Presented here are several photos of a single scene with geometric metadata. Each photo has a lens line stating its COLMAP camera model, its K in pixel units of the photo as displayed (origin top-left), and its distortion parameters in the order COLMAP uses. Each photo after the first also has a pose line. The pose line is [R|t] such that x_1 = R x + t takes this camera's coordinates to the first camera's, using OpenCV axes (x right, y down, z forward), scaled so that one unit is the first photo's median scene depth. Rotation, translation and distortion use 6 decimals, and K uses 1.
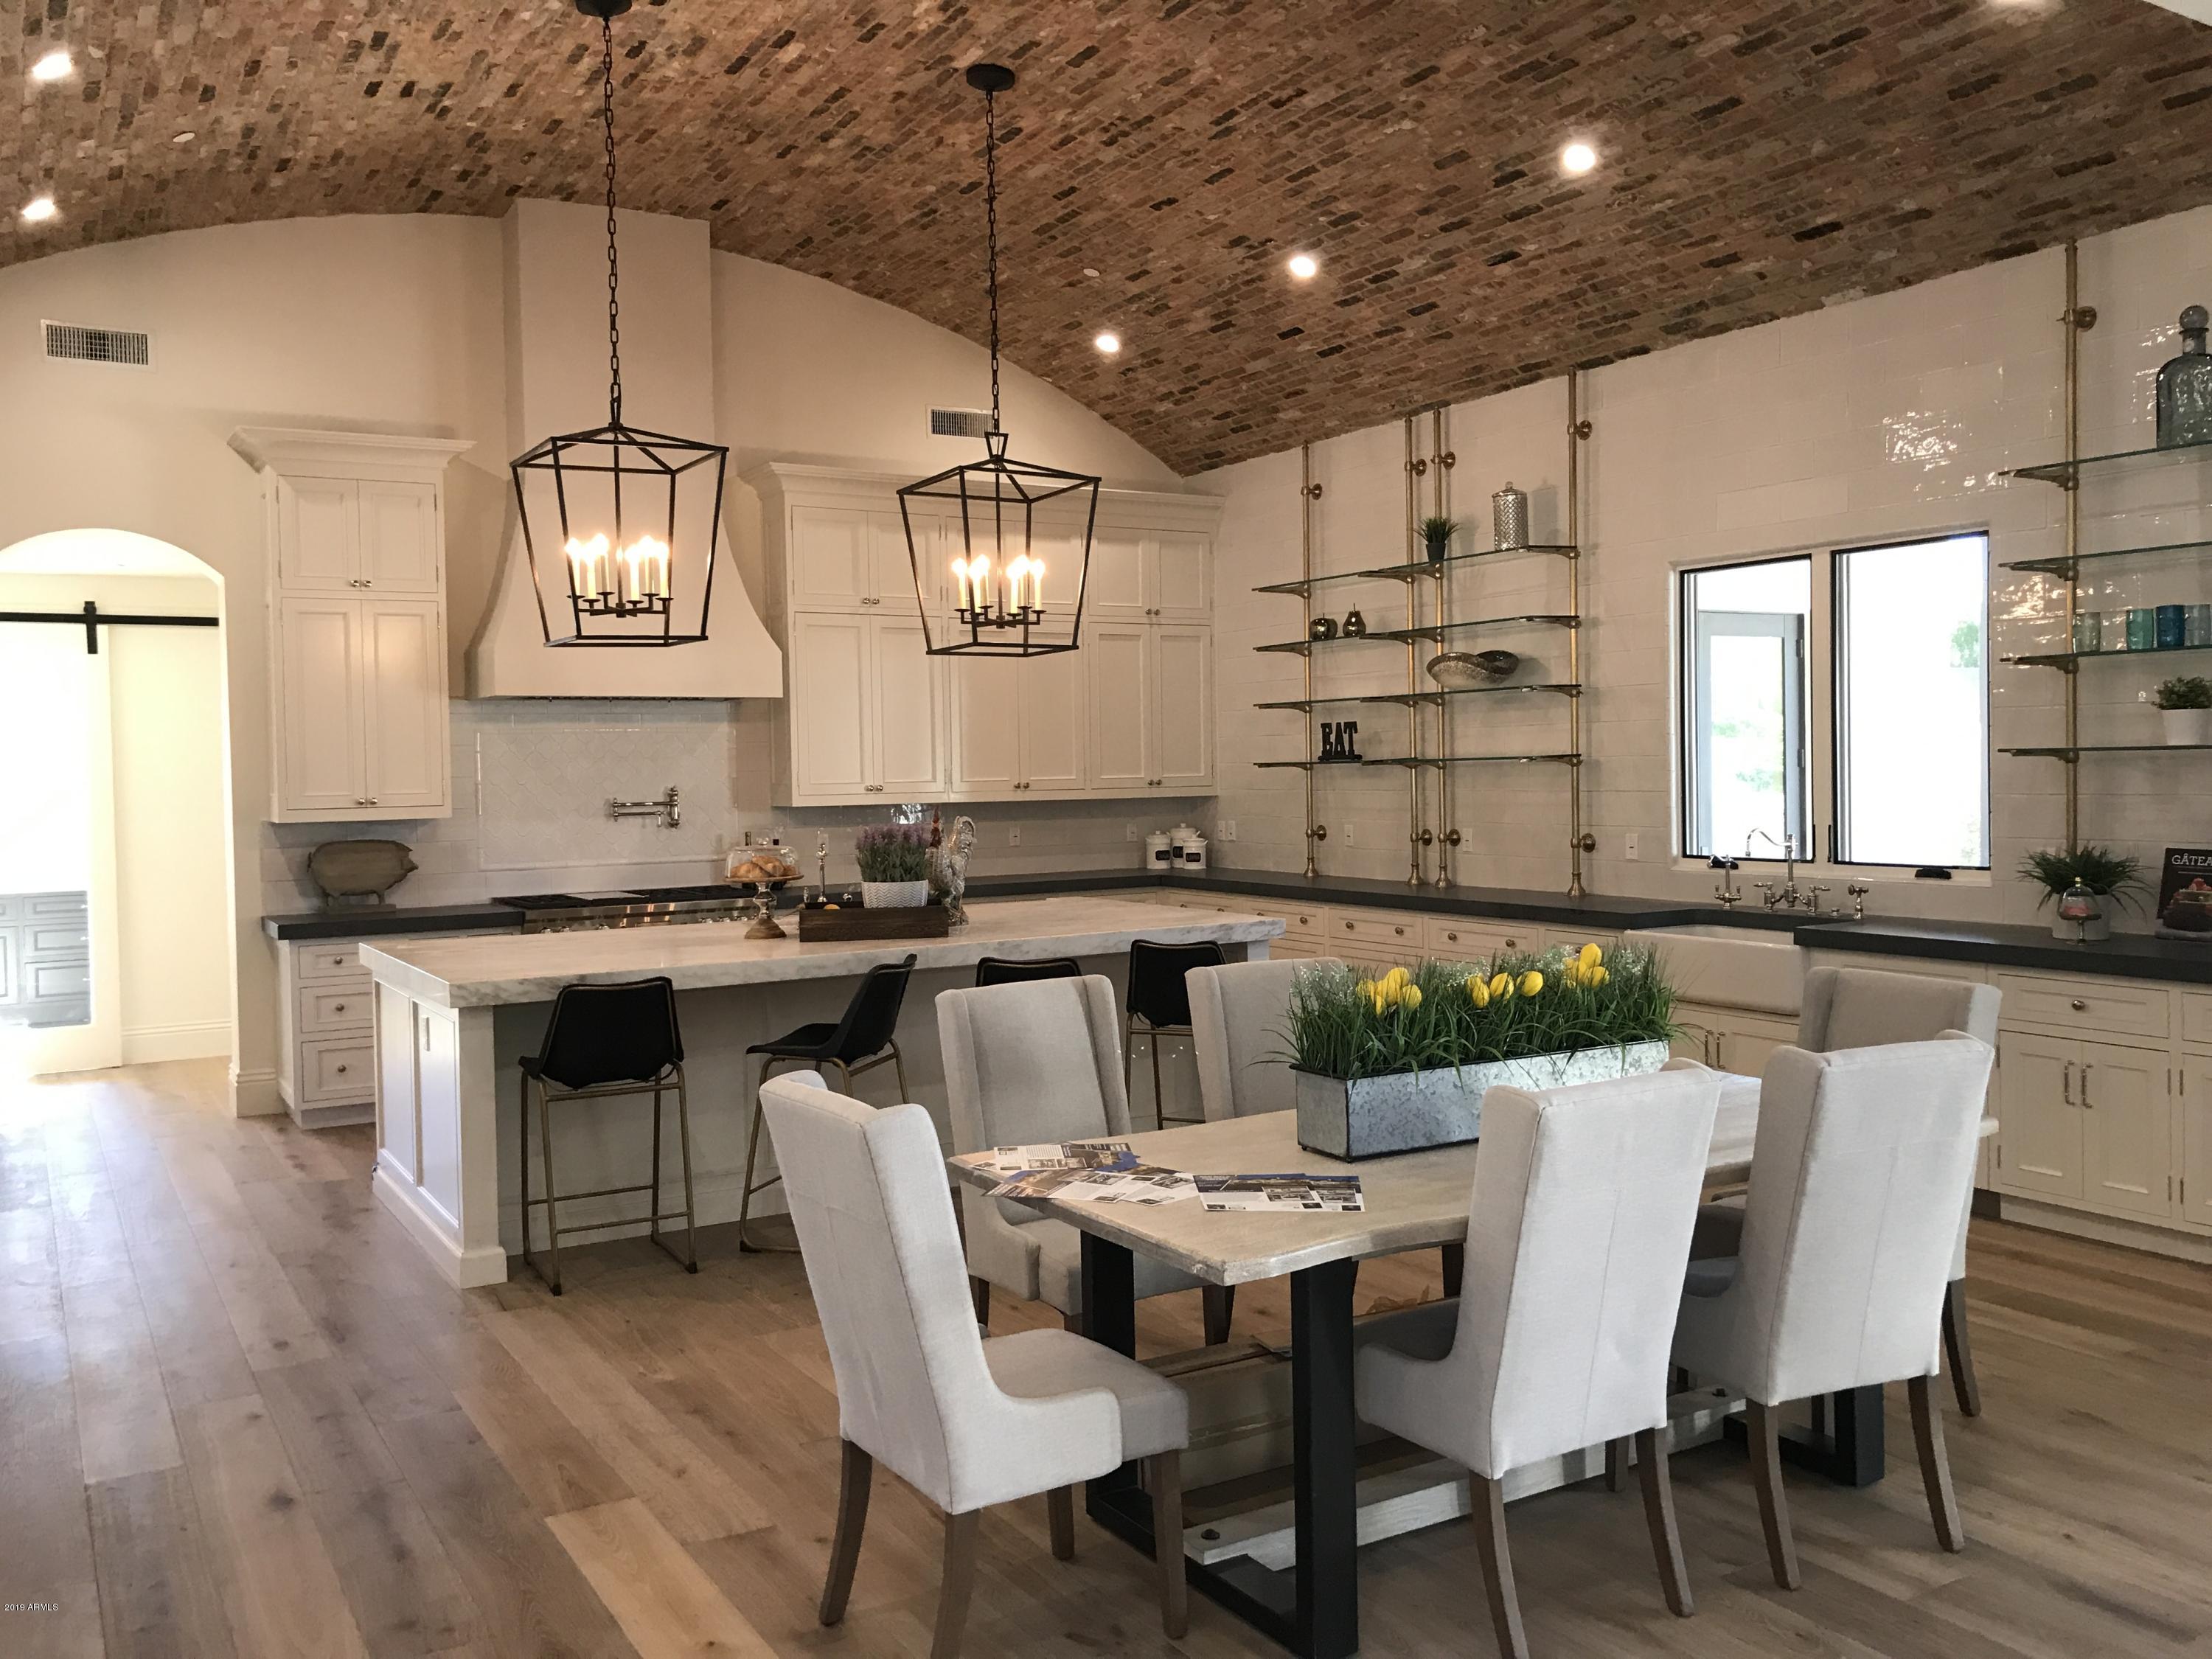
lens RADIAL K [[1813.4, 0, 1049.6], [0, 1813.4, 824.8], [0, 0, 1]] dist [0.003028, -0.008531]
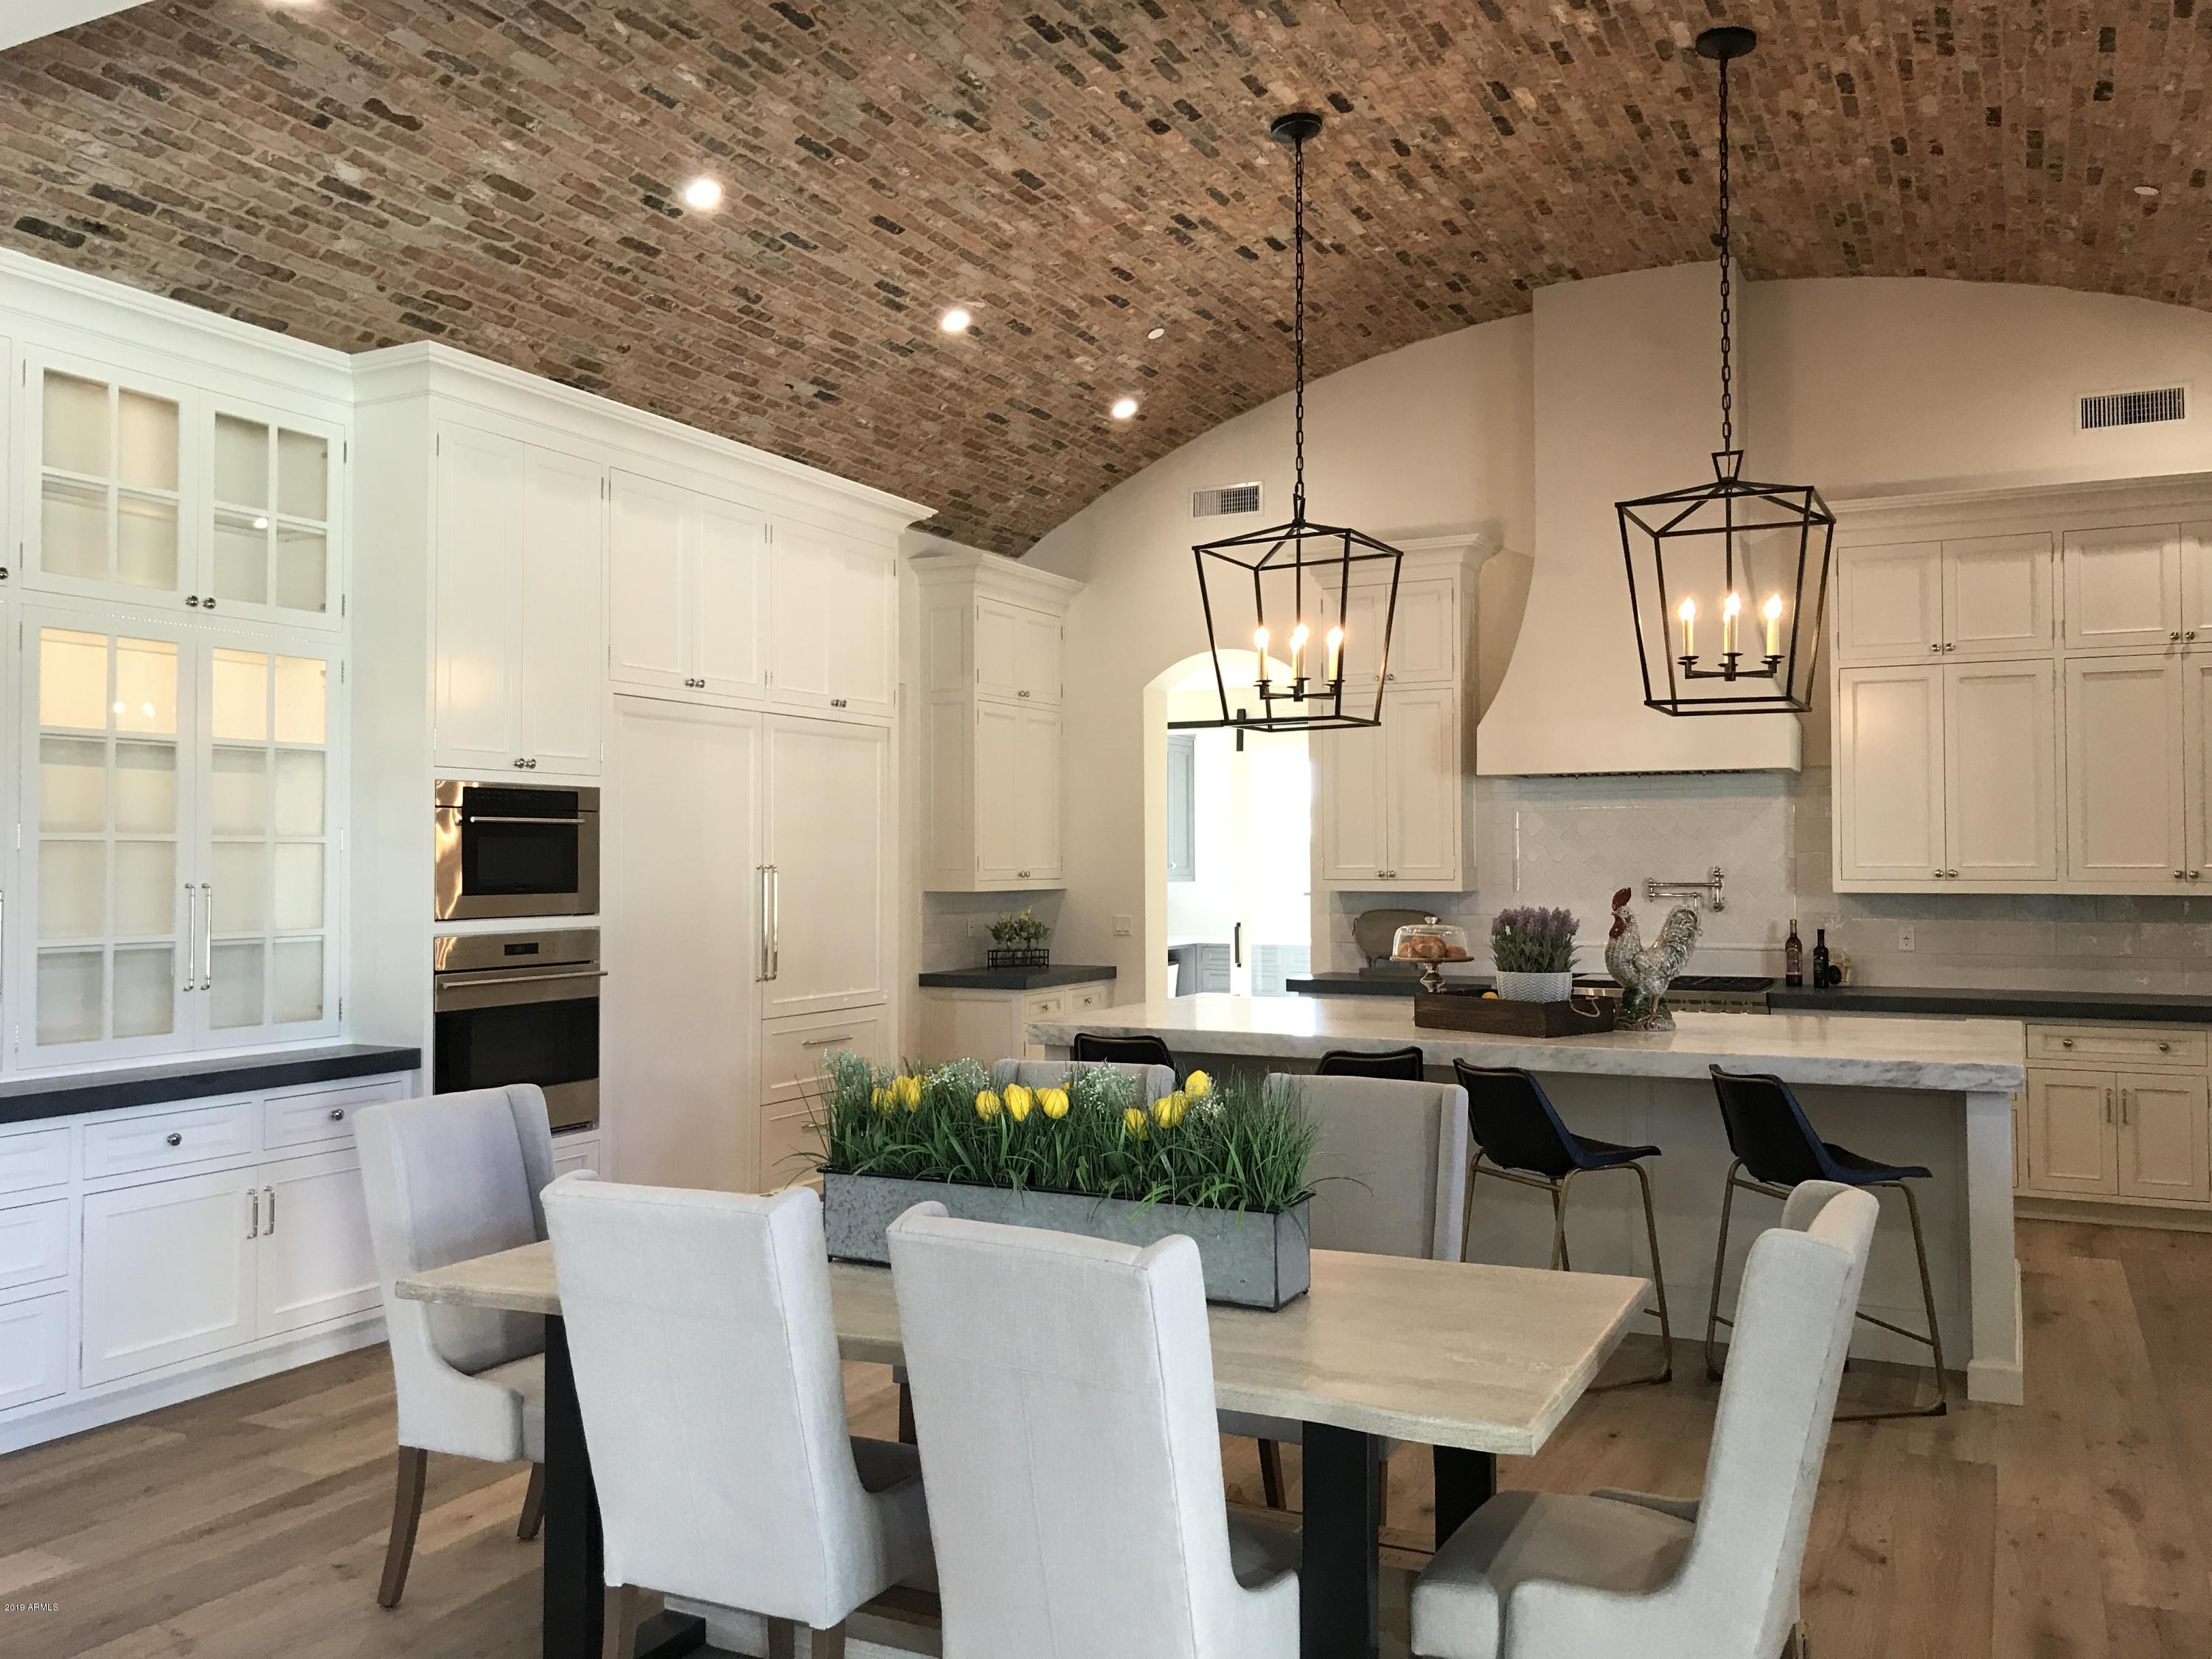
lens RADIAL K [[1813.4, 0, 1049.6], [0, 1813.4, 824.8], [0, 0, 1]] dist [0.003028, -0.008531]
pose [[0.533746, -0.001256, -0.845644, 0.572851], [-0.034071, 0.999155, -0.022988, -0.014147], [0.844958, 0.041082, 0.533252, 0.316975]]
